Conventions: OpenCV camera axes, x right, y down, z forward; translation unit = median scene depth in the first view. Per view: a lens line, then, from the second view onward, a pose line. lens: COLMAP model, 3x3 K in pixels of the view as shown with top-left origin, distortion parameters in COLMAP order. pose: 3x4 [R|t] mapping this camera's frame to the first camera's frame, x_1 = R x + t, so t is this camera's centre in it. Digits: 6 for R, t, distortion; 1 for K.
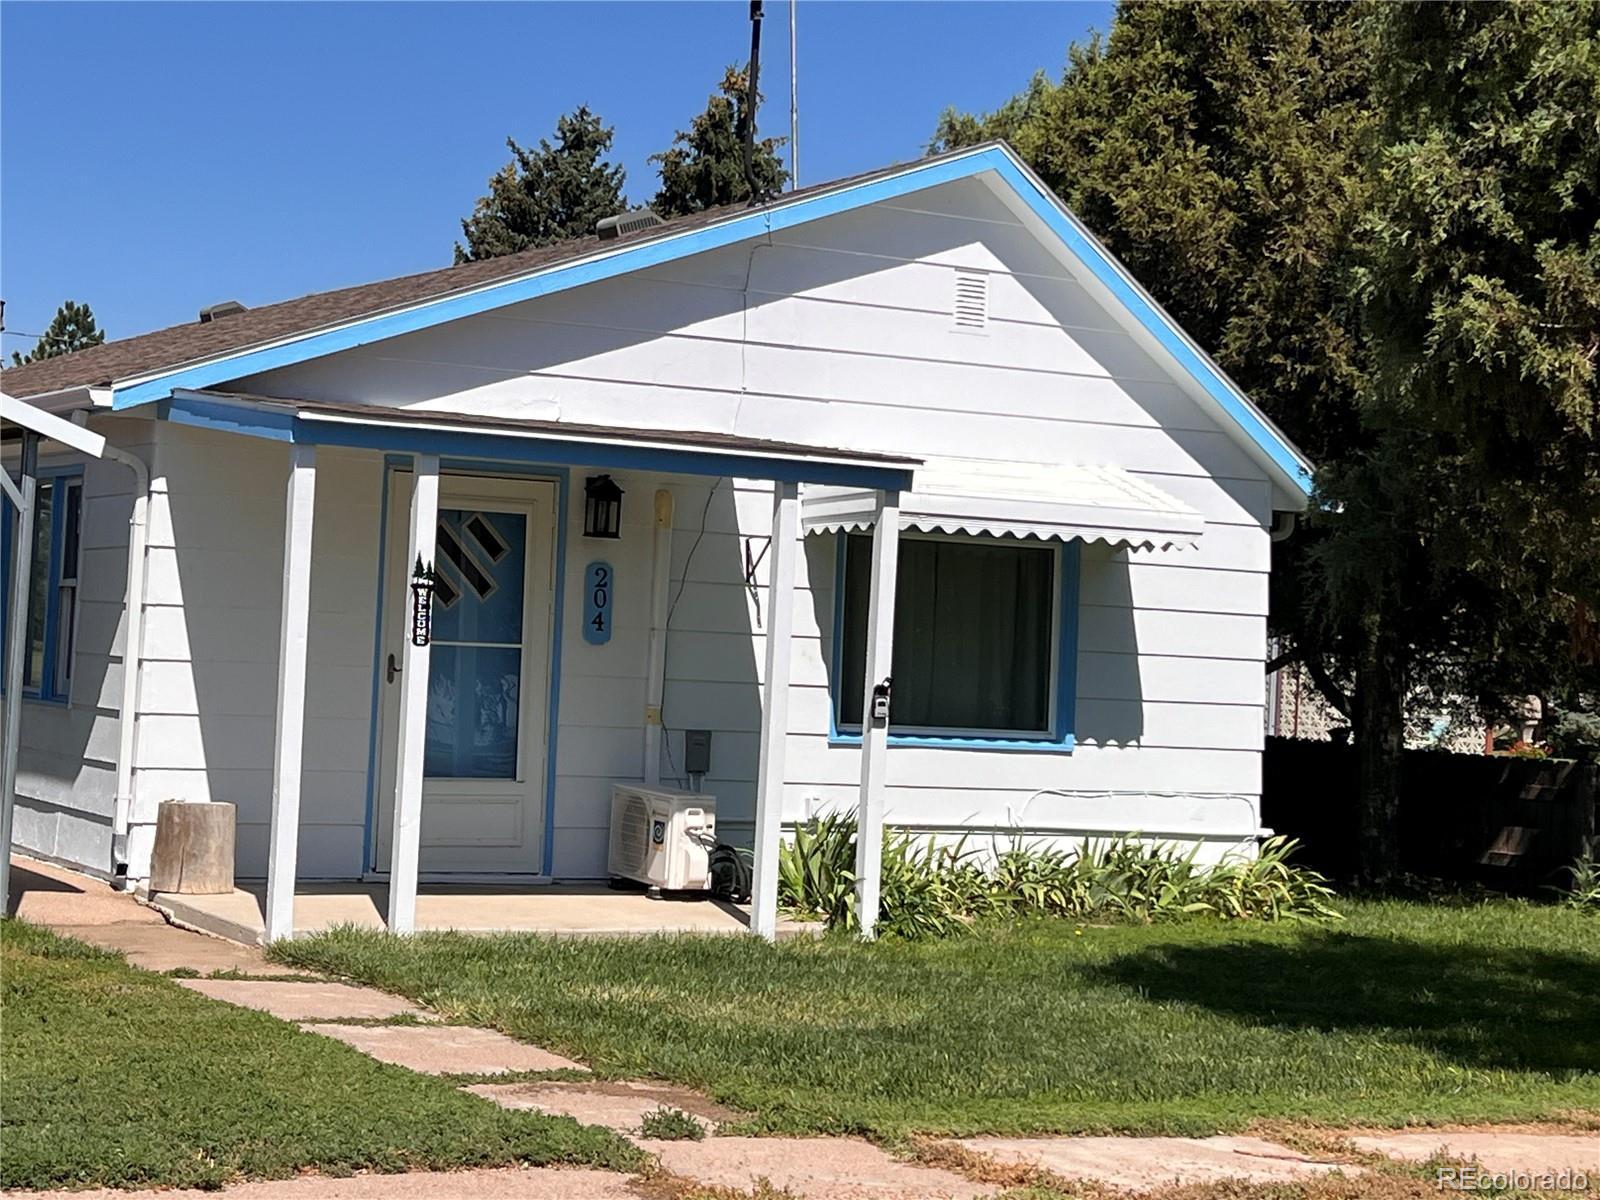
lens RADIAL K [[3033.6, 0, 797.9], [0, 3033.6, 629.5], [0, 0, 1]] dist [0.112960, 0.000000]
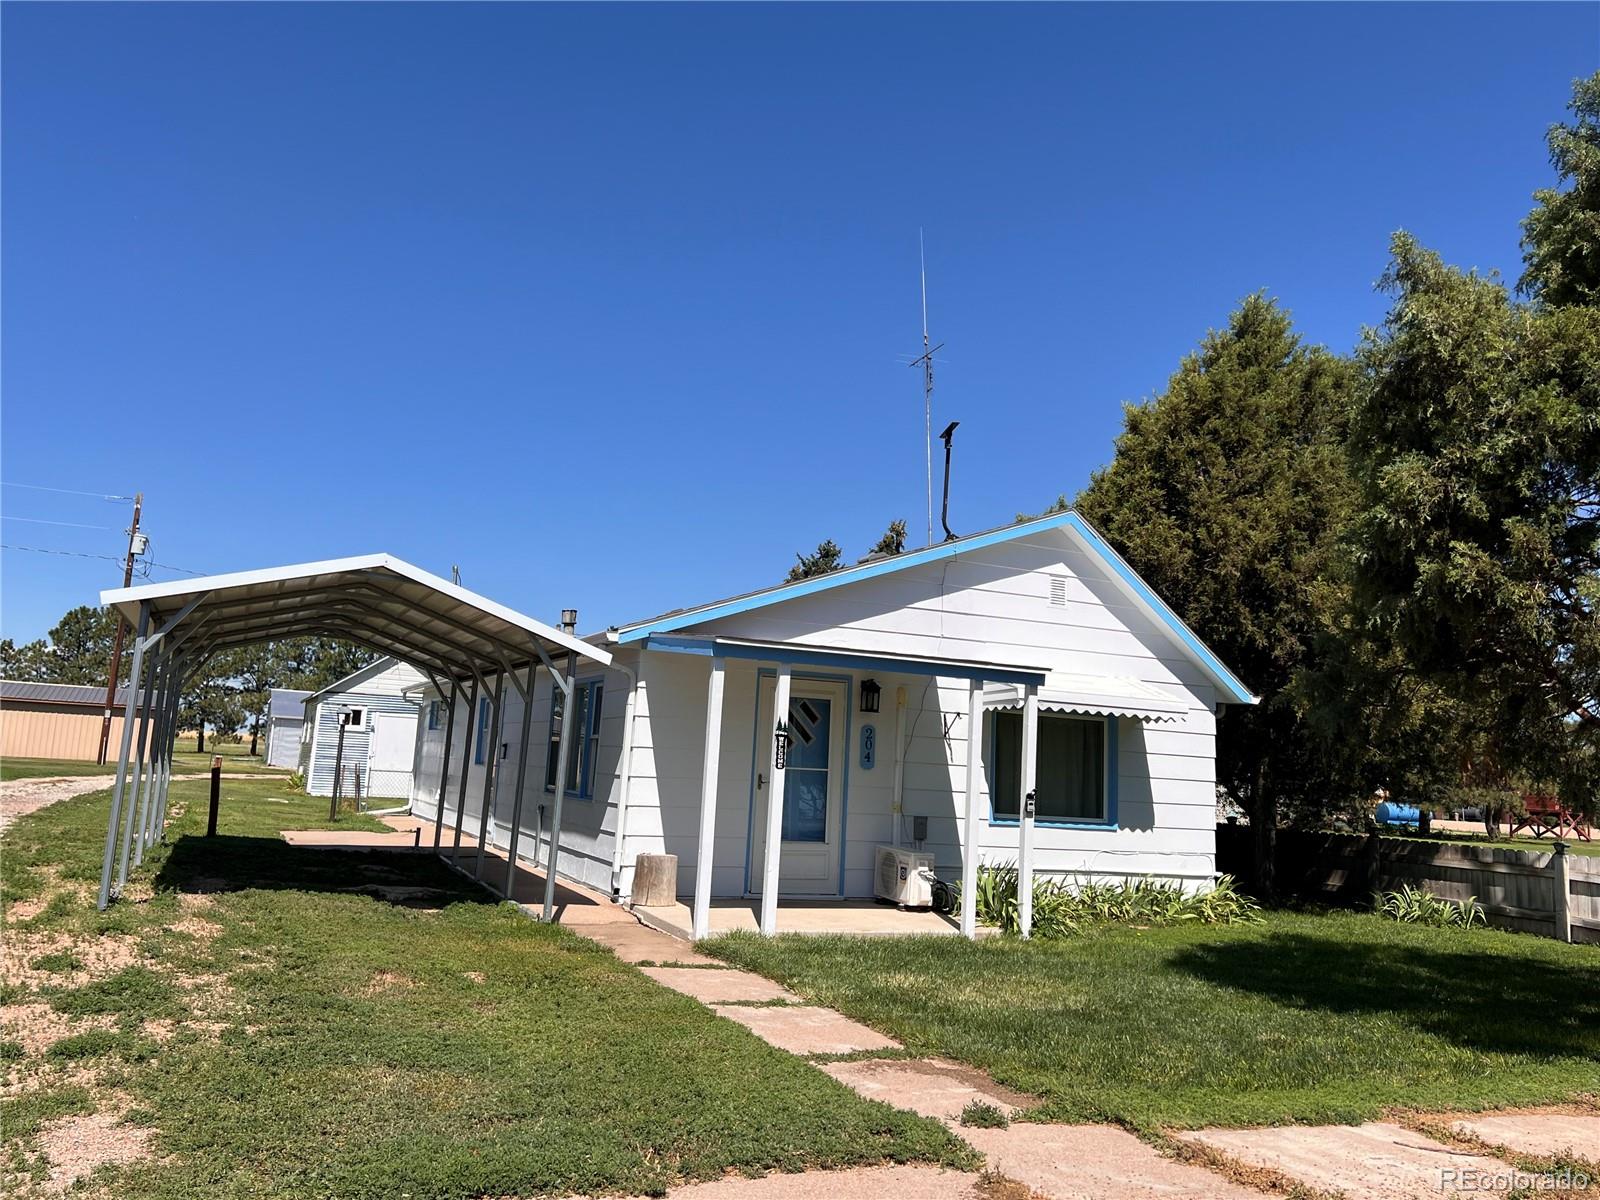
lens RADIAL K [[1265.4, 0, 808.9], [0, 1265.4, 599.5], [0, 0, 1]] dist [0.045871, -0.062134]
pose [[0.996821, -0.005227, -0.079502, -0.039771], [-0.005223, 0.991413, -0.130665, 0.002808], [0.079503, 0.130665, 0.988234, 0.208324]]
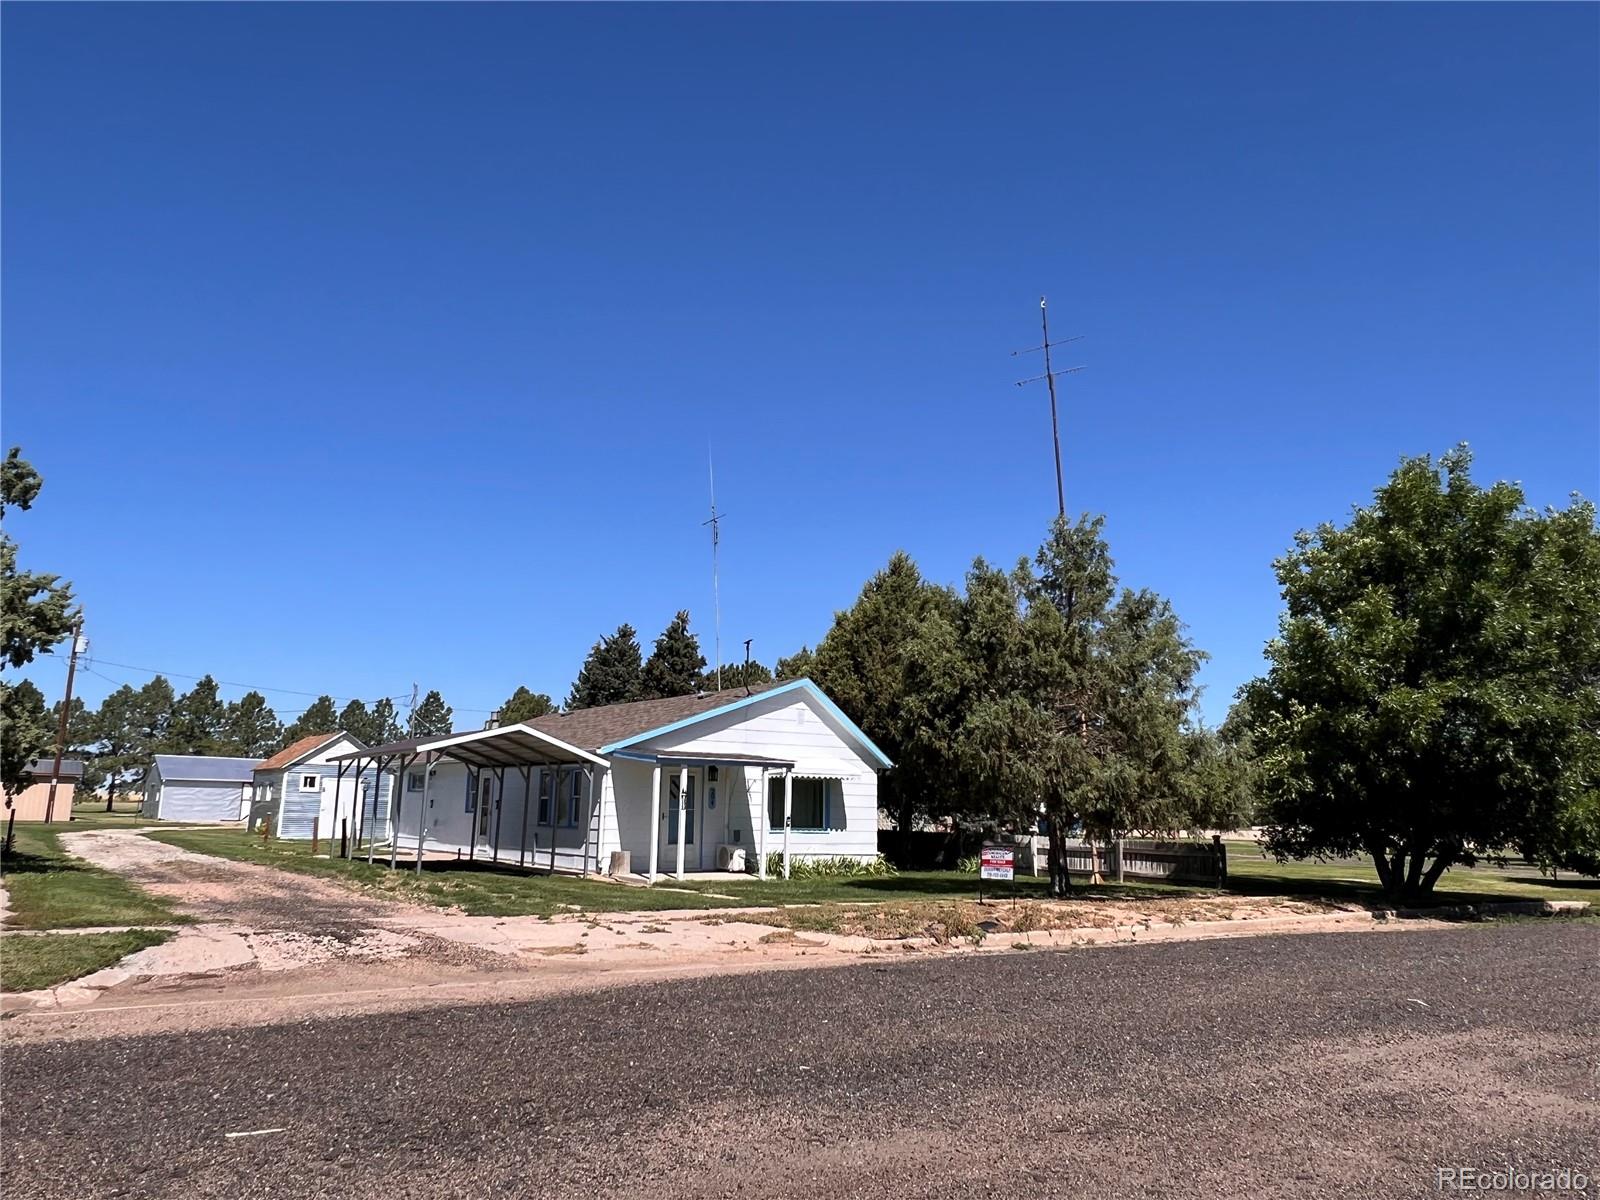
lens RADIAL K [[1166.2, 0, 795.1], [0, 1166.2, 595.8], [0, 0, 1]] dist [0.014247, -0.015130]
pose [[0.994486, -0.010813, 0.104314, -0.115248], [0.028563, 0.984995, -0.170206, -0.006372], [-0.100908, 0.172247, 0.979872, -0.555394]]
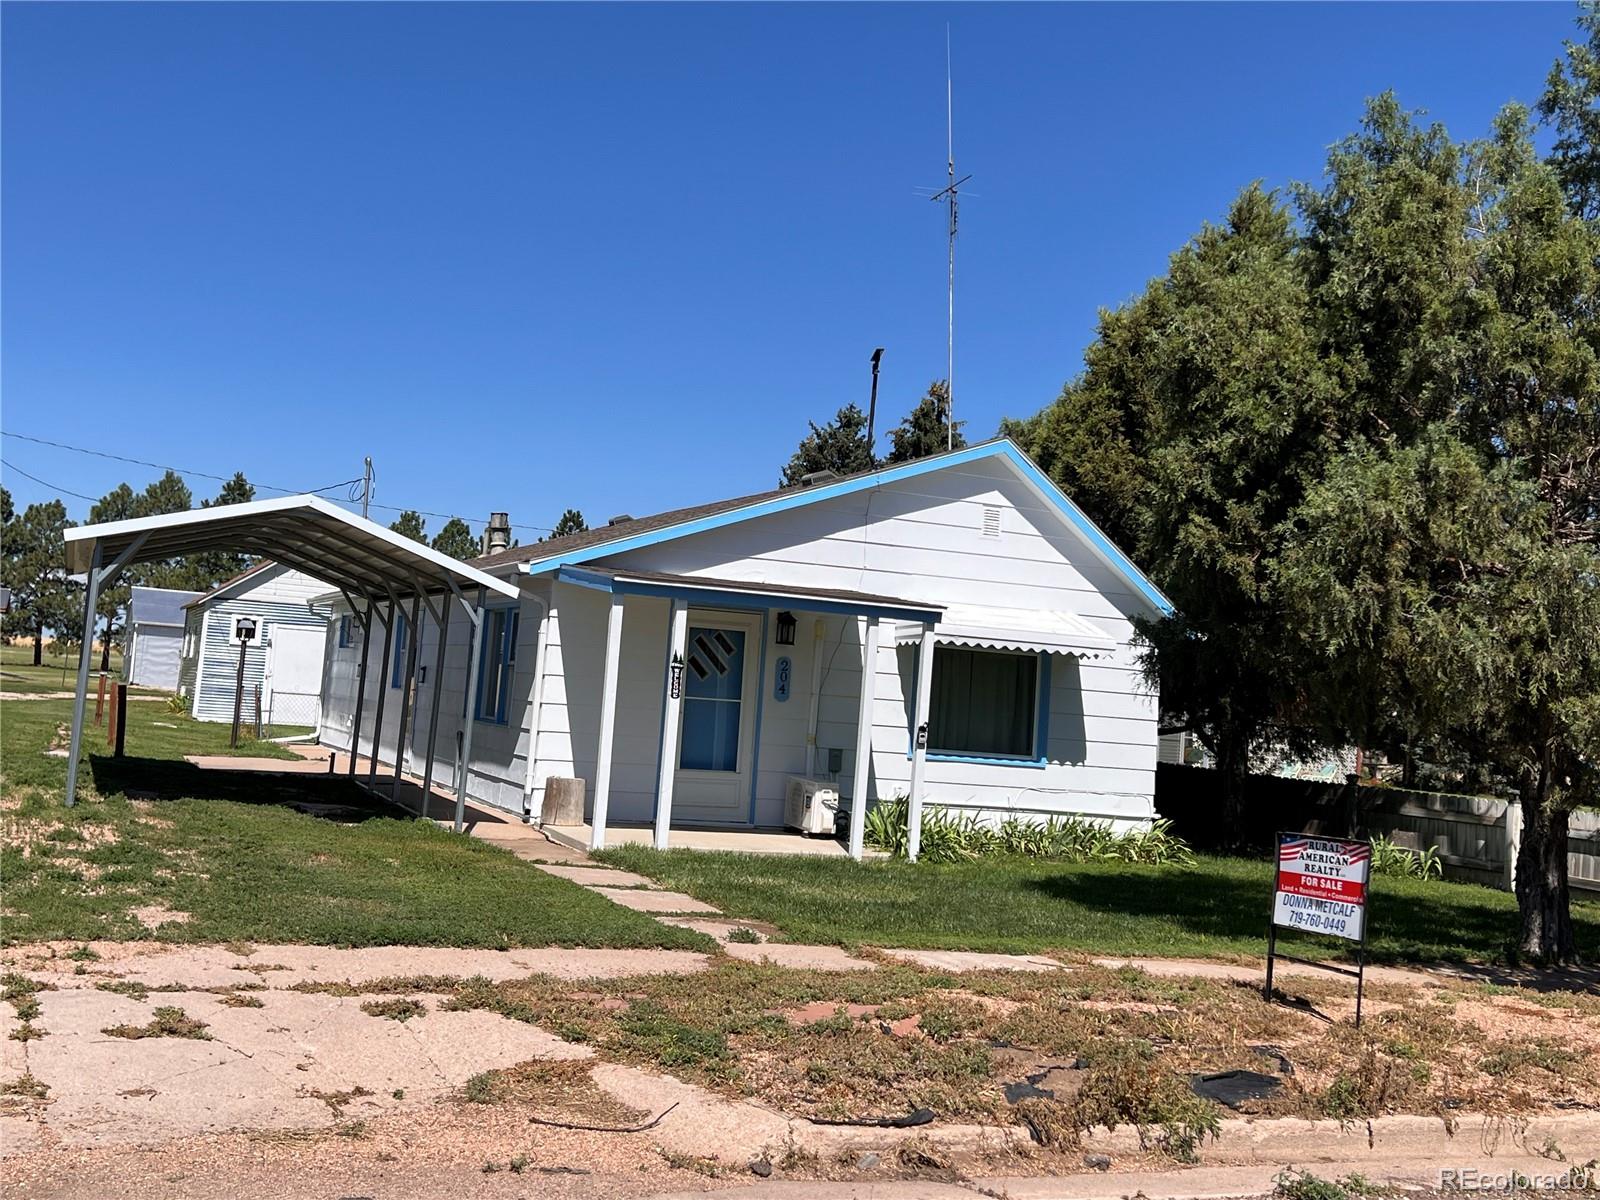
lens RADIAL K [[1772.7, 0, 792.1], [0, 1772.7, 597.5], [0, 0, 1]] dist [0.046819, 0.000000]
pose [[0.993352, 0.018415, -0.113633, 0.064371], [-0.025033, 0.998055, -0.057087, 0.003105], [0.112361, 0.059552, 0.991881, -0.093064]]
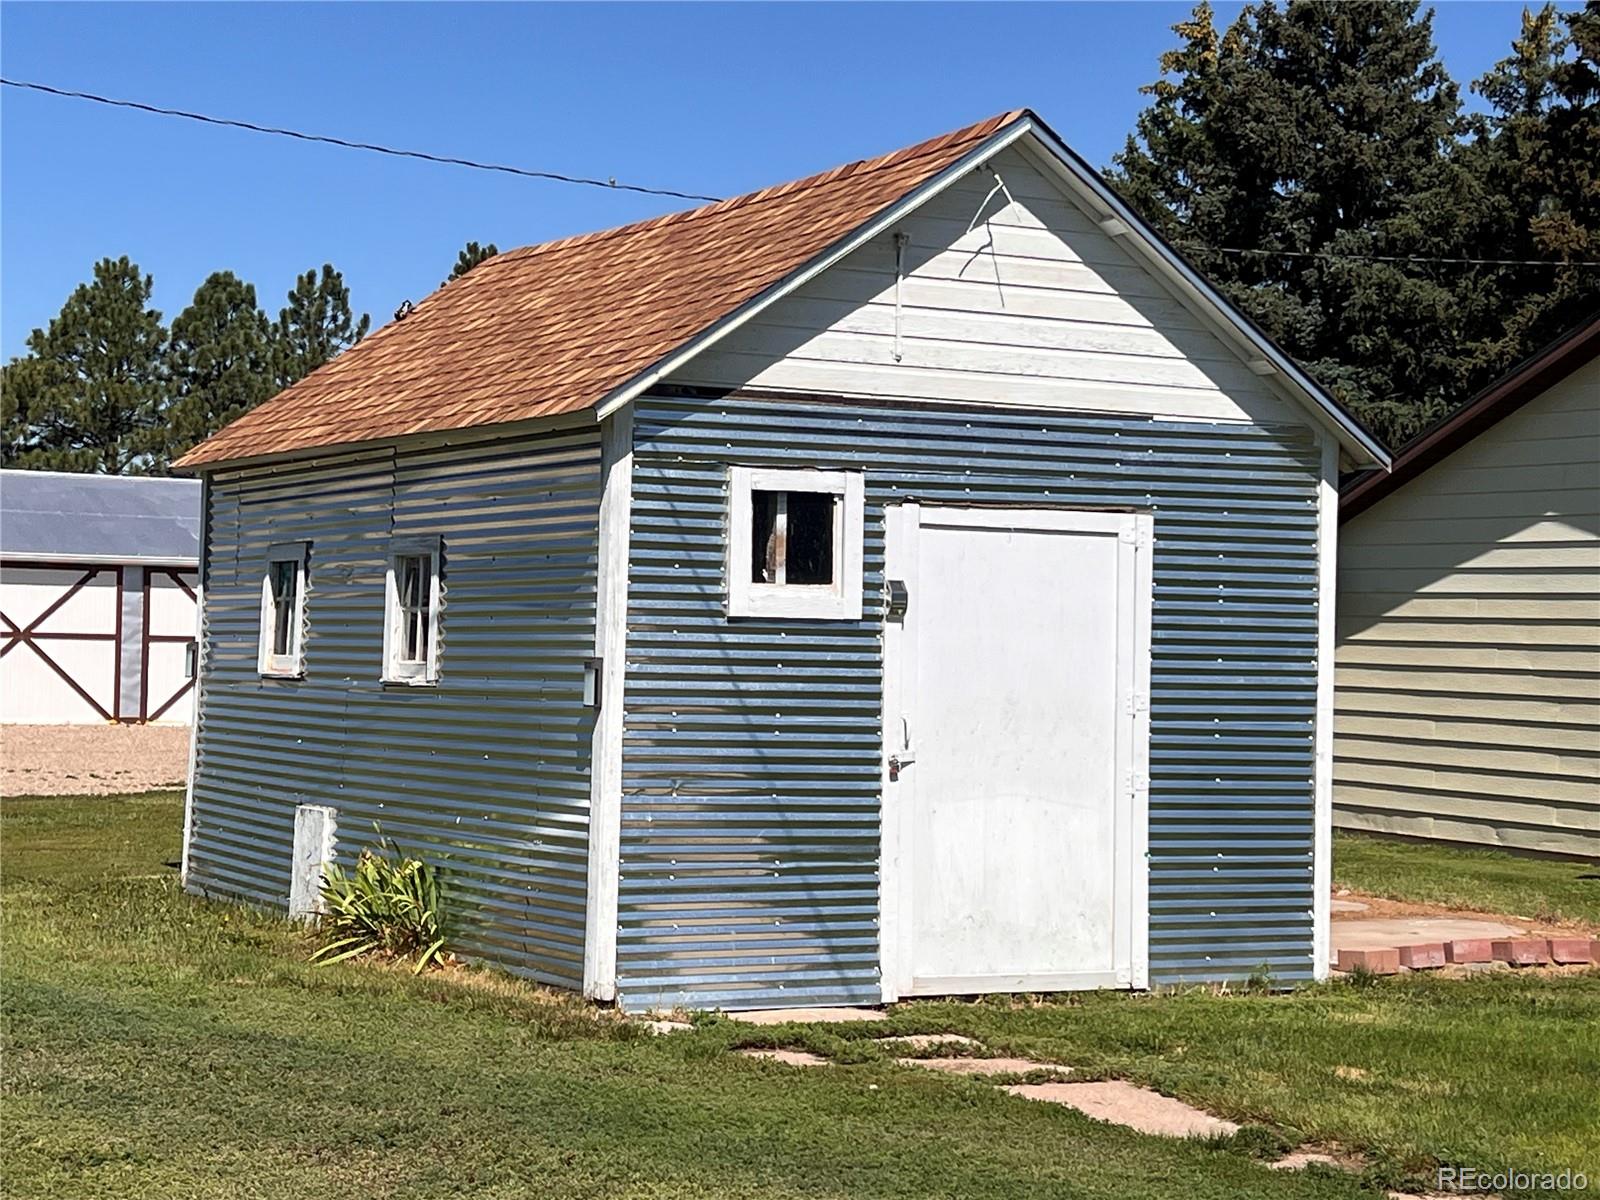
lens RADIAL K [[3033.6, 0, 799.9], [0, 3033.6, 599.4], [0, 0, 1]] dist [0.112960, 0.000000]
pose [[0.999598, -0.026880, -0.009051, -0.911883], [0.026815, 0.999614, -0.007238, -0.049480], [0.009243, 0.006993, 0.999933, 1.359744]]
